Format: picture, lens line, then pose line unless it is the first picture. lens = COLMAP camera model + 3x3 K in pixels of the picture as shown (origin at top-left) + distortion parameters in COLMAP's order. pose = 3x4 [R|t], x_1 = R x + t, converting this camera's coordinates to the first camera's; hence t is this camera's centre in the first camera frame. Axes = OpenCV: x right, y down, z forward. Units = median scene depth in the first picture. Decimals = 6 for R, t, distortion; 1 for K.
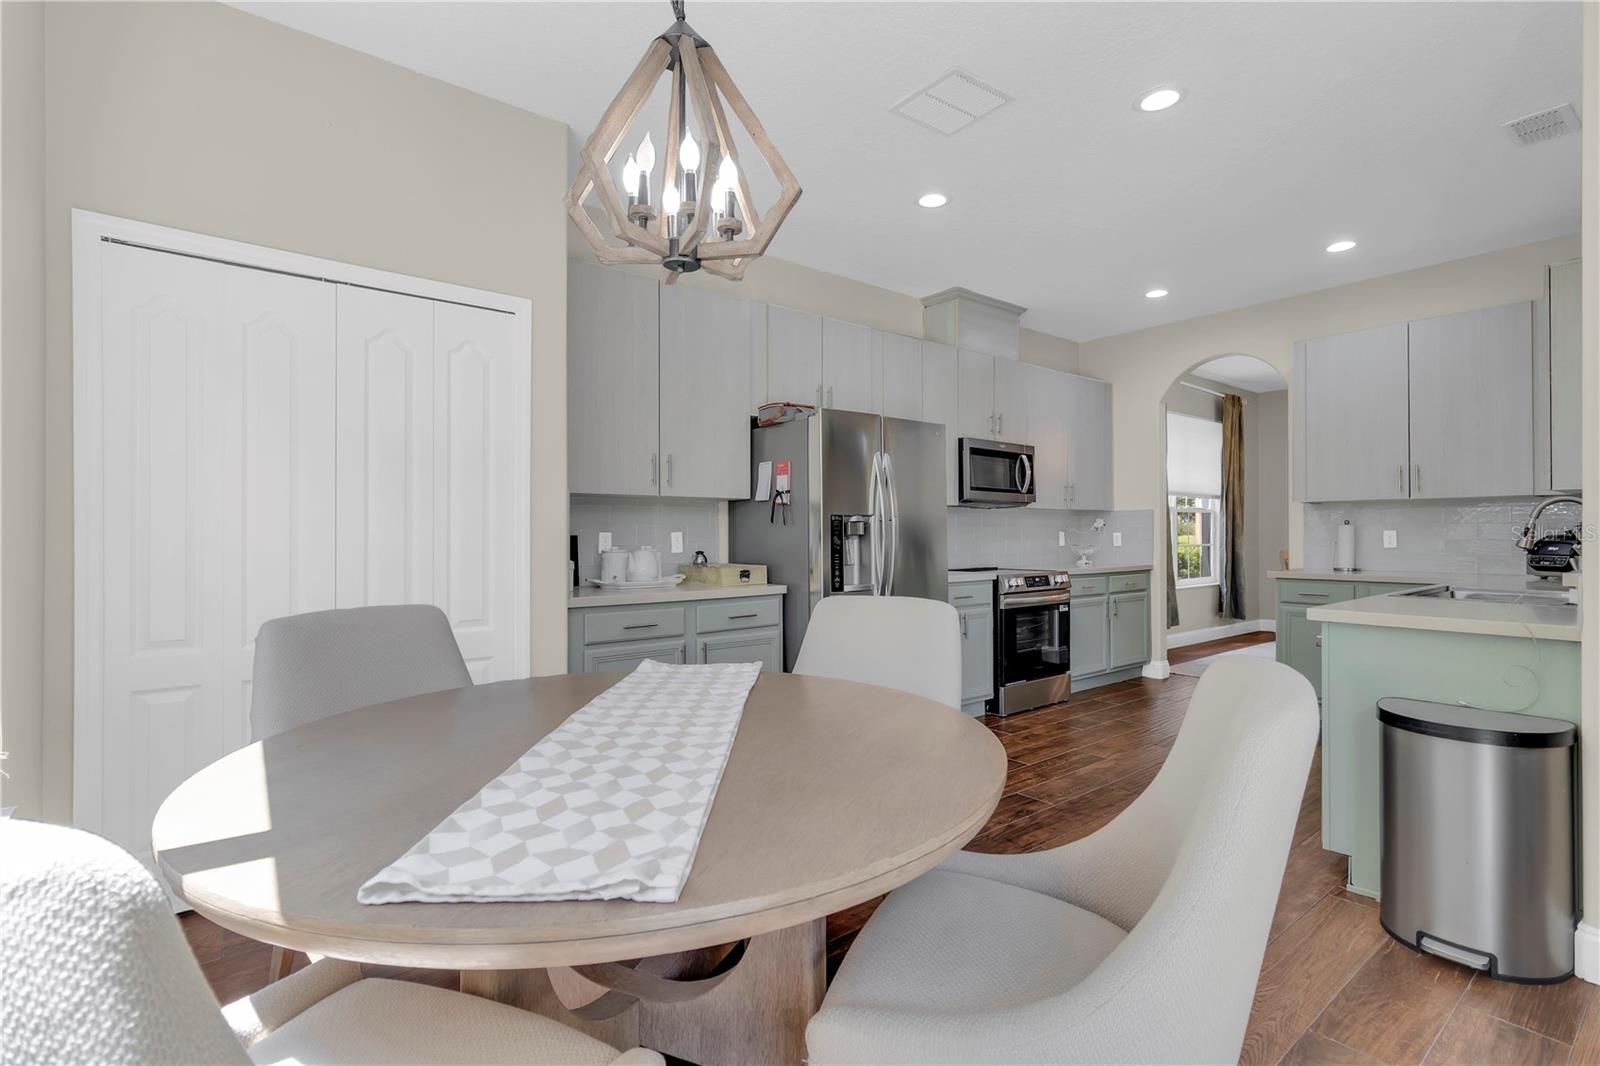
lens RADIAL K [[743.5, 0, 785.1], [0, 743.5, 532.7], [0, 0, 1]] dist [-0.003270, 0.001553]
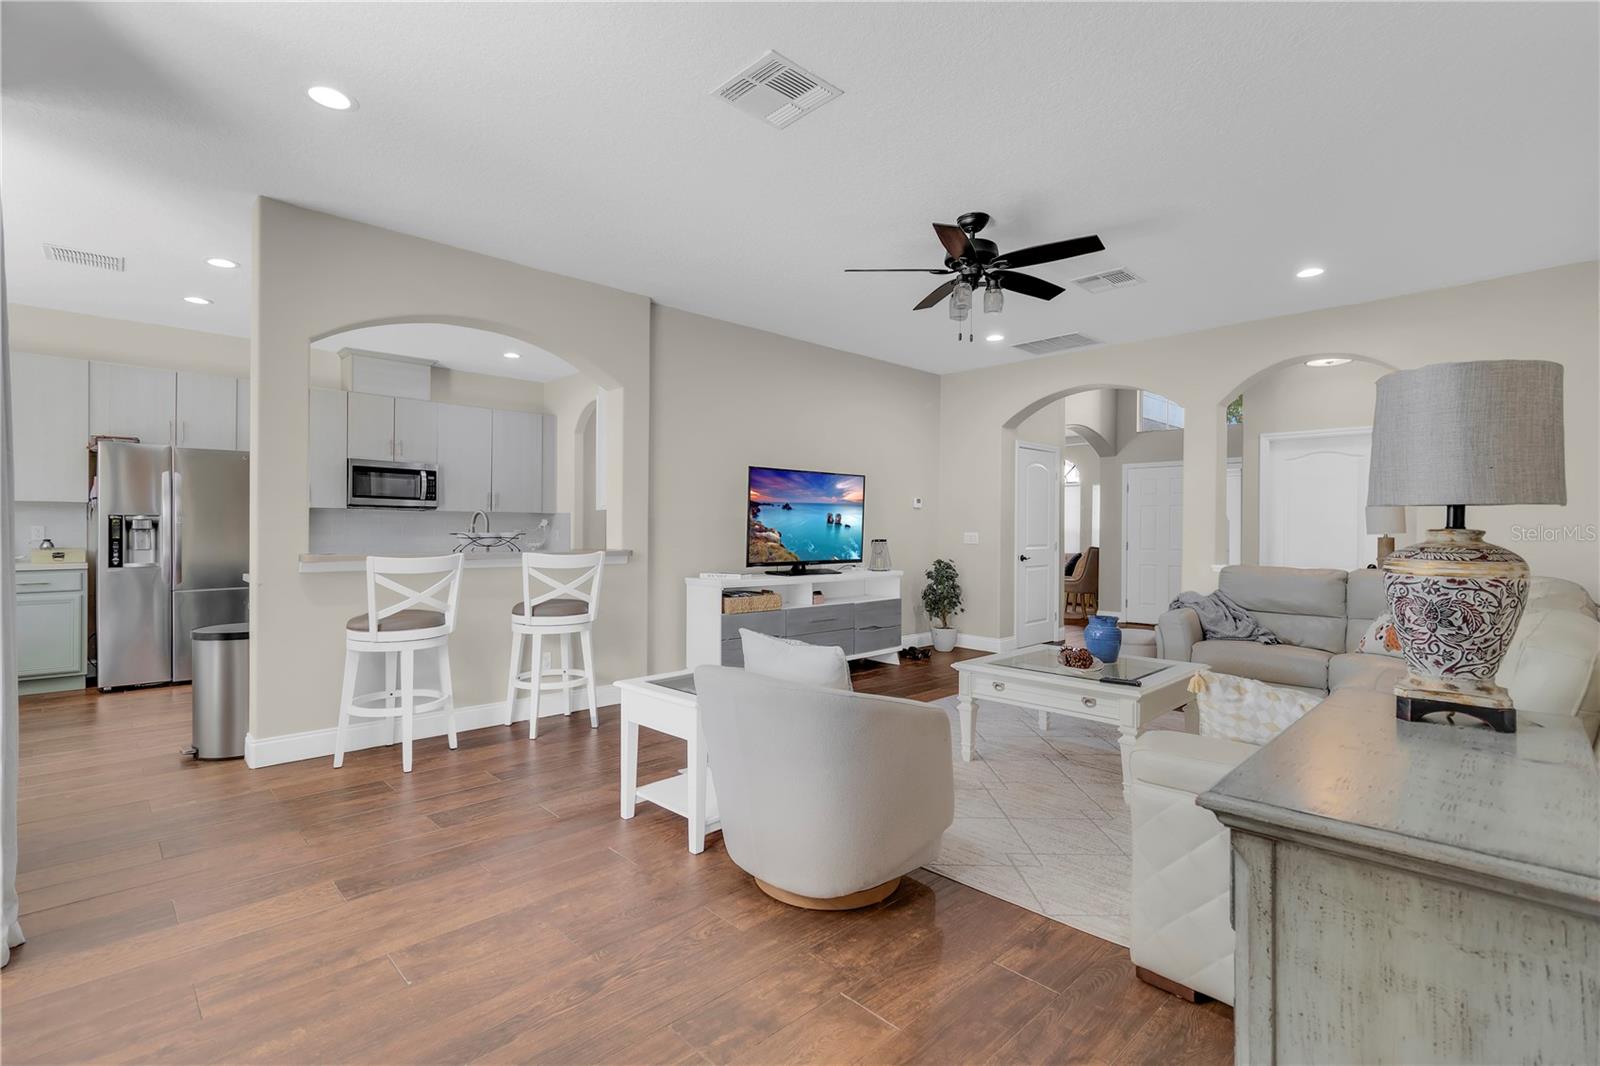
lens RADIAL K [[743.5, 0, 807.8], [0, 743.5, 534.3], [0, 0, 1]] dist [-0.003270, 0.001553]
pose [[0.992799, 0.010124, 0.119361, 0.944099], [-0.010642, 0.999937, 0.003700, -0.004023], [-0.119316, -0.004943, 0.992844, -0.461811]]
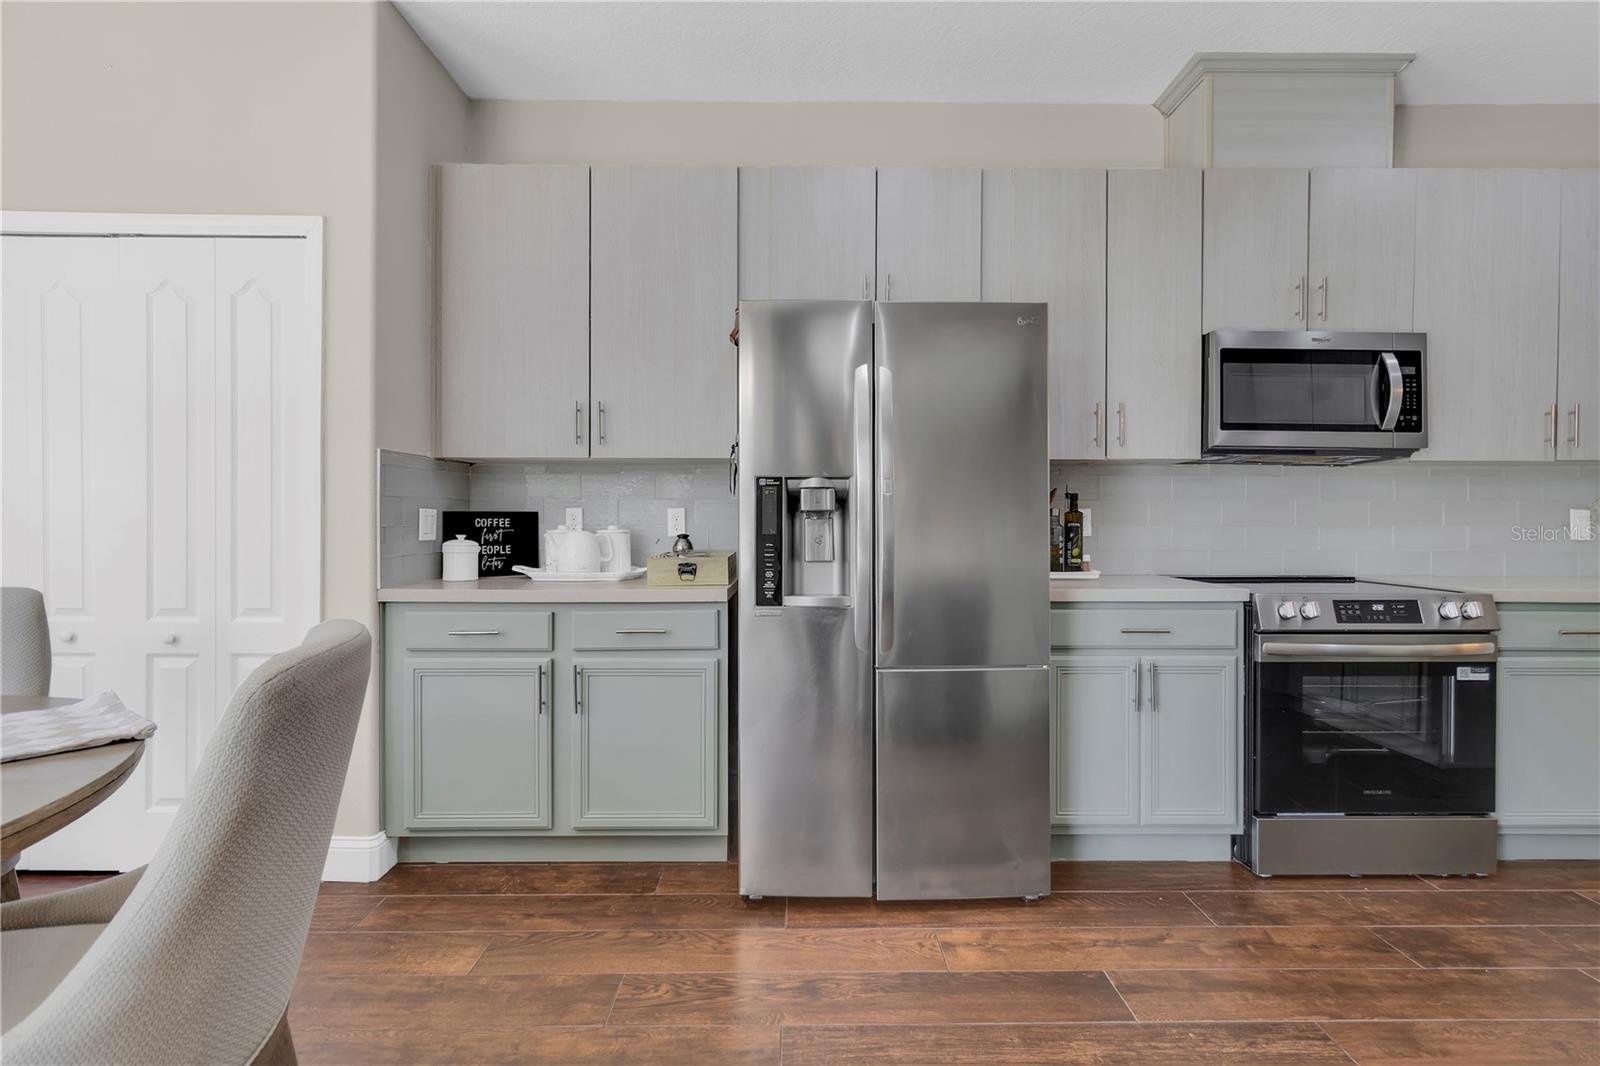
lens RADIAL K [[743.5, 0, 798.4], [0, 743.5, 525.4], [0, 0, 1]] dist [-0.003270, 0.001553]
pose [[0.796700, 0.008420, -0.604317, 0.340379], [-0.004033, 0.999955, 0.008615, 0.007802], [0.604362, -0.004427, 0.796697, 0.408635]]
